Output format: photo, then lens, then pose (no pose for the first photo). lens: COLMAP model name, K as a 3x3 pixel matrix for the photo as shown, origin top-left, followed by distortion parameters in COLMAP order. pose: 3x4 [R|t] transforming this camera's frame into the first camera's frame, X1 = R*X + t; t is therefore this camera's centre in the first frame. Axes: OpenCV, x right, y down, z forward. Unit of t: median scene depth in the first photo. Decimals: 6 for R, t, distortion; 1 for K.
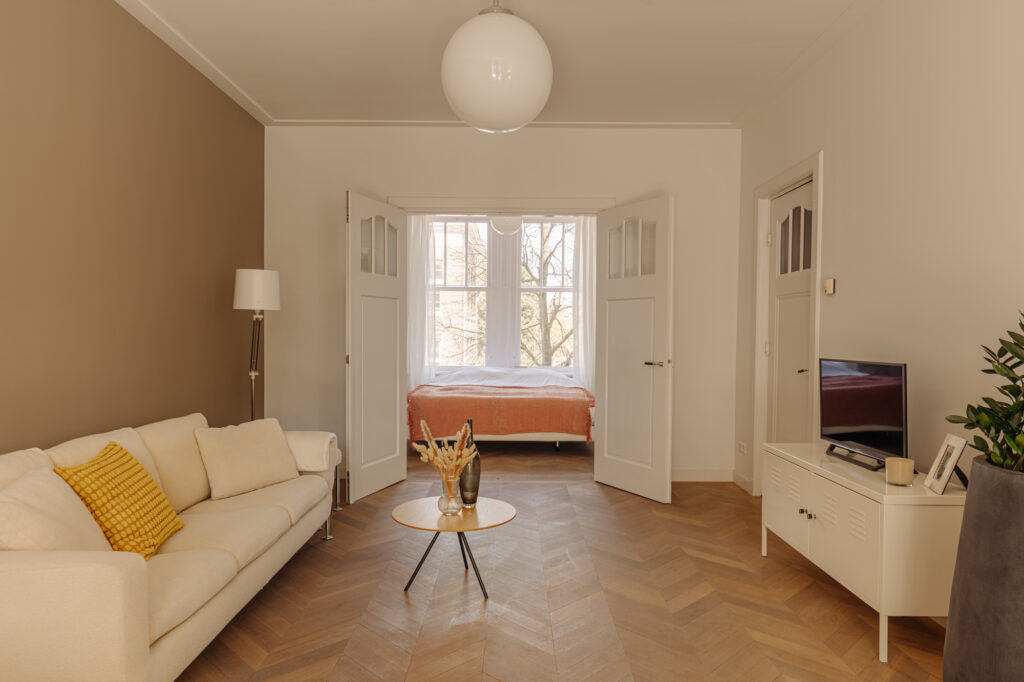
lens RADIAL K [[671.0, 0, 513.0], [0, 671.0, 339.6], [0, 0, 1]] dist [-0.000618, -0.000010]
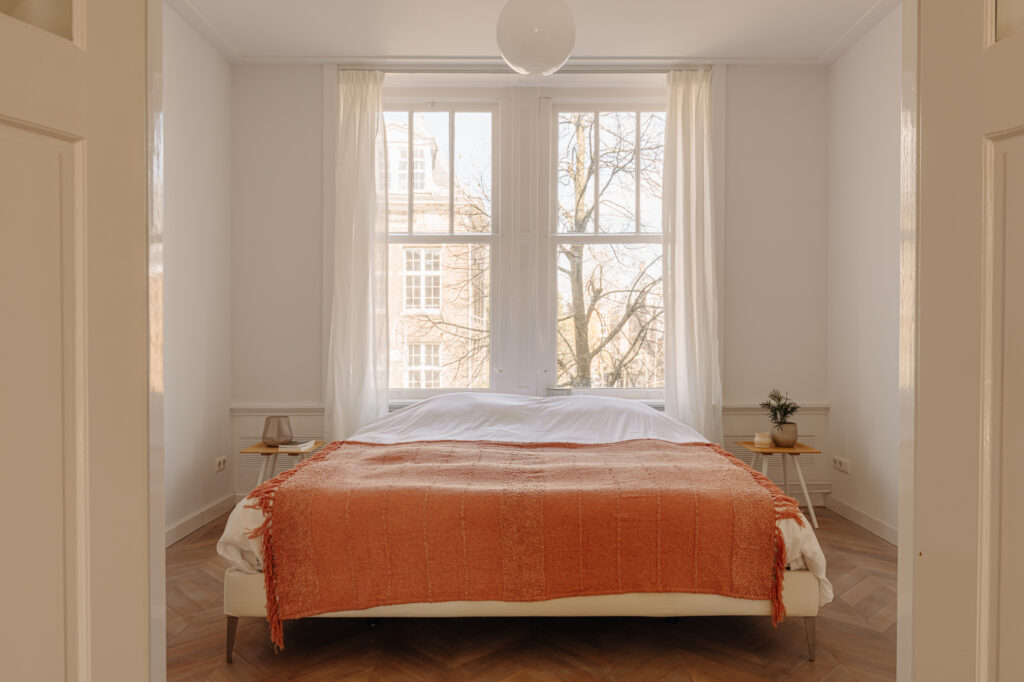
lens RADIAL K [[715.8, 0, 510.1], [0, 715.8, 340.2], [0, 0, 1]] dist [-0.003683, -0.001847]
pose [[0.999714, -0.009231, -0.022050, -0.013193], [0.009128, 0.999947, -0.004772, 0.005355], [0.022093, 0.004570, 0.999745, 0.463458]]
